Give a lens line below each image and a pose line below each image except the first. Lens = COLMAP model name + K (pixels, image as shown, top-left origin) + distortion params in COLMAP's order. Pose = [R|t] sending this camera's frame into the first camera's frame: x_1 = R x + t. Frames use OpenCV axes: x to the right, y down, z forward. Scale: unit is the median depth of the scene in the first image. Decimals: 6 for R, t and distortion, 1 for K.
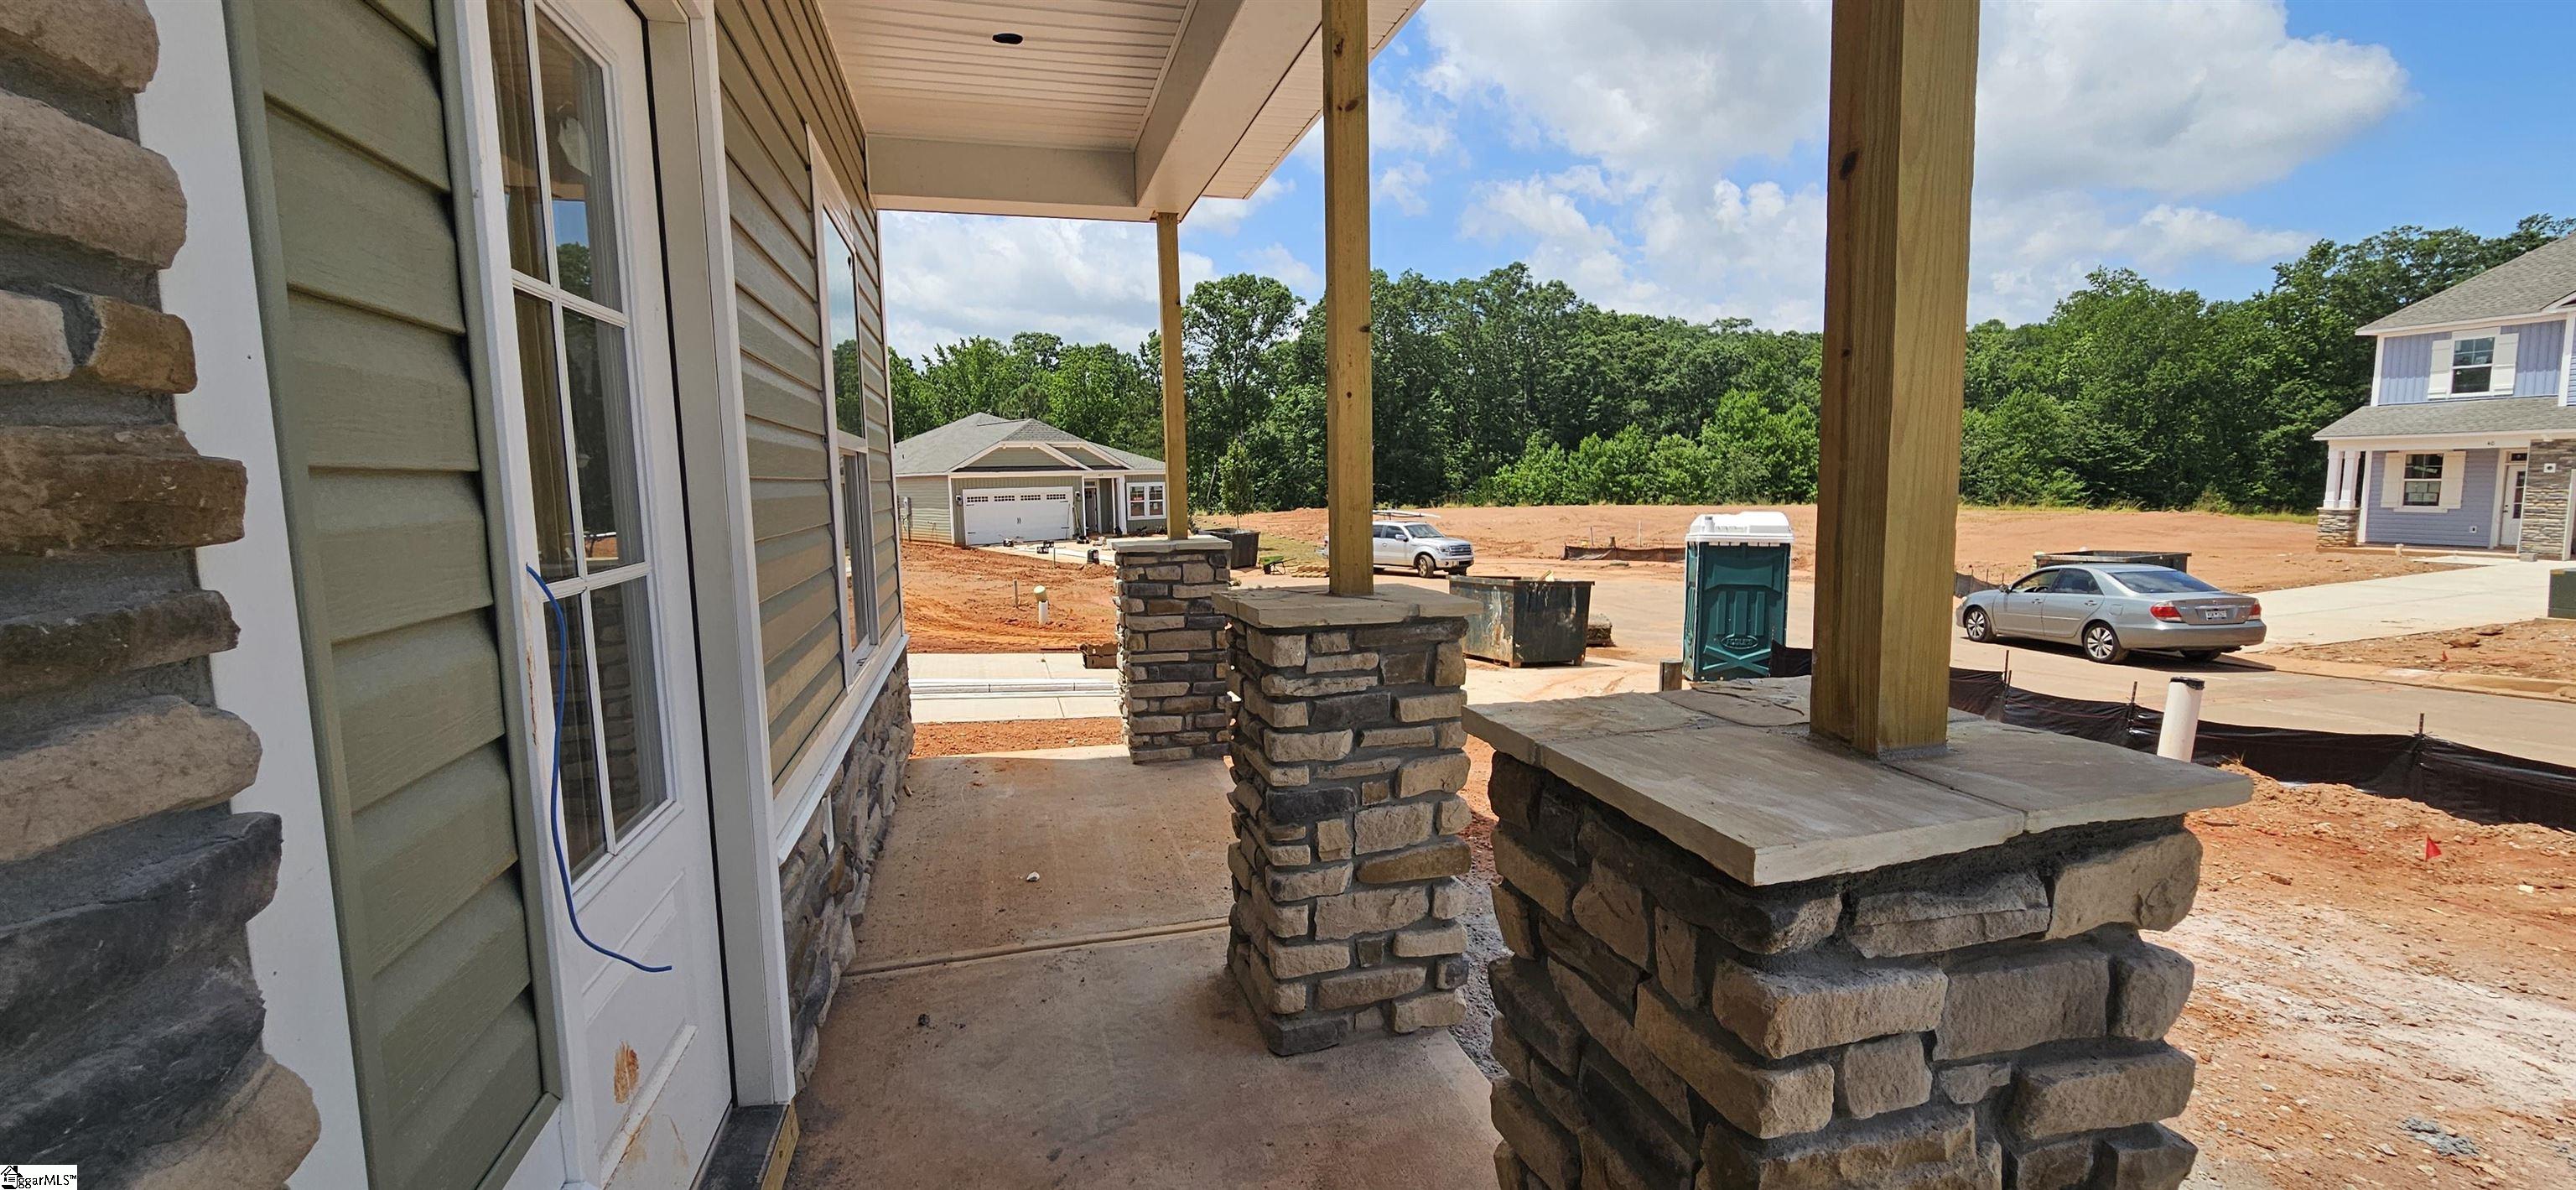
lens RADIAL K [[1071.9, 0, 1287.0], [0, 1071.9, 580.4], [0, 0, 1]] dist [-0.000504, -0.000153]
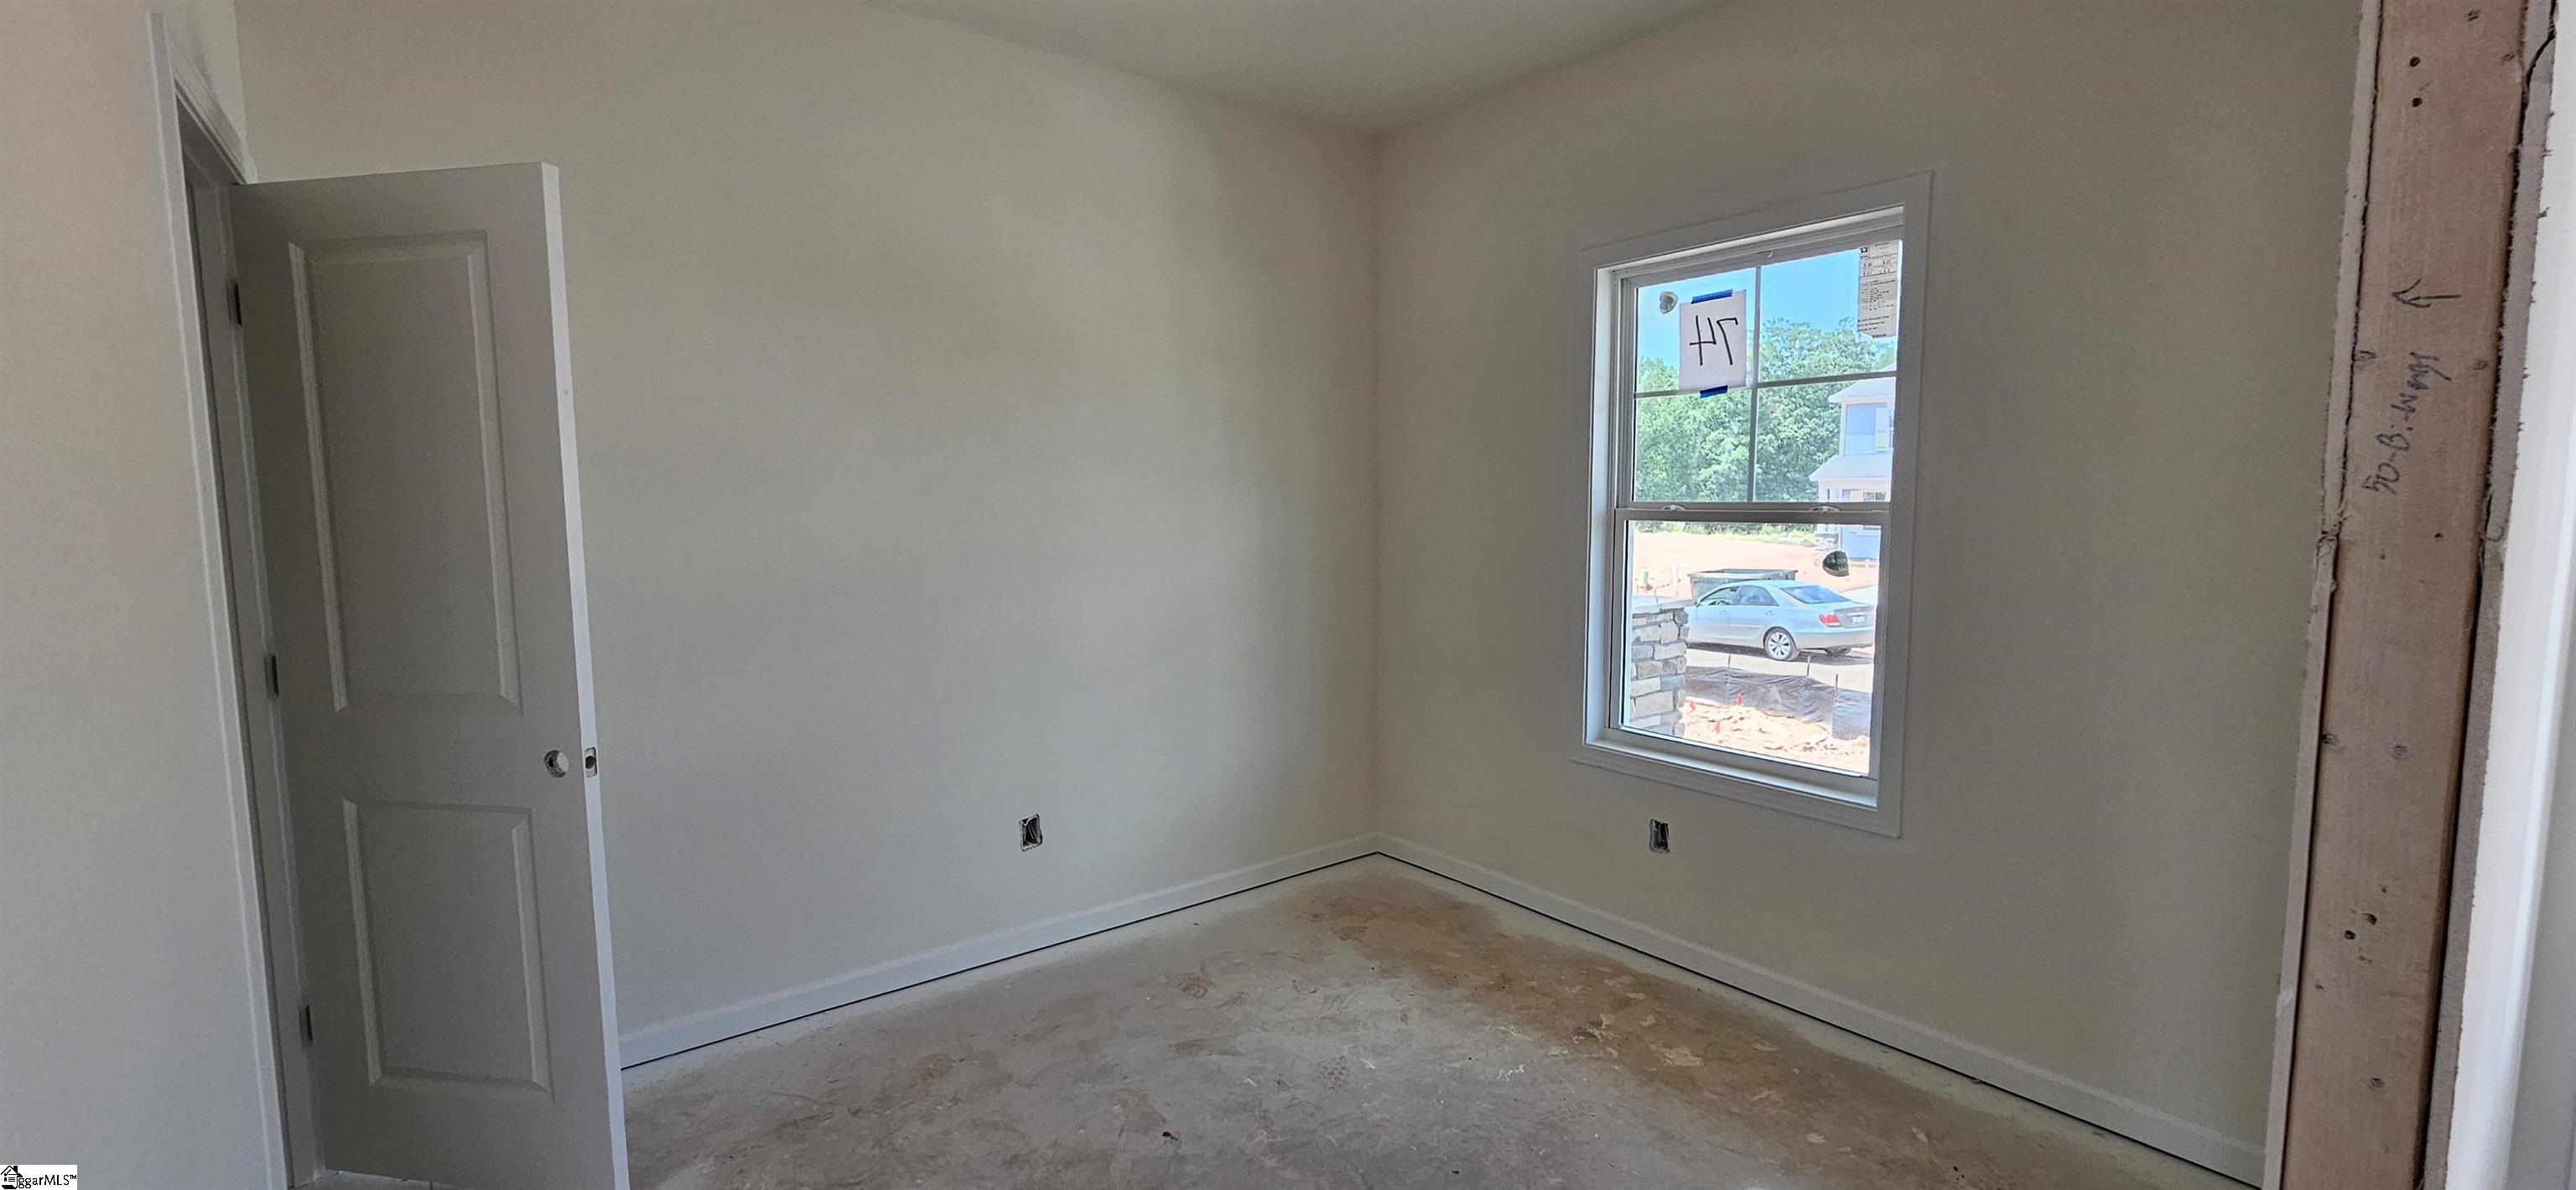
lens RADIAL K [[1071.9, 0, 1287.0], [0, 1071.9, 580.4], [0, 0, 1]] dist [-0.000504, -0.000153]
pose [[0.922510, -0.025060, 0.385160, -0.237775], [0.034184, 0.999273, -0.016858, -0.015075], [-0.384457, 0.028718, 0.922696, 0.074968]]
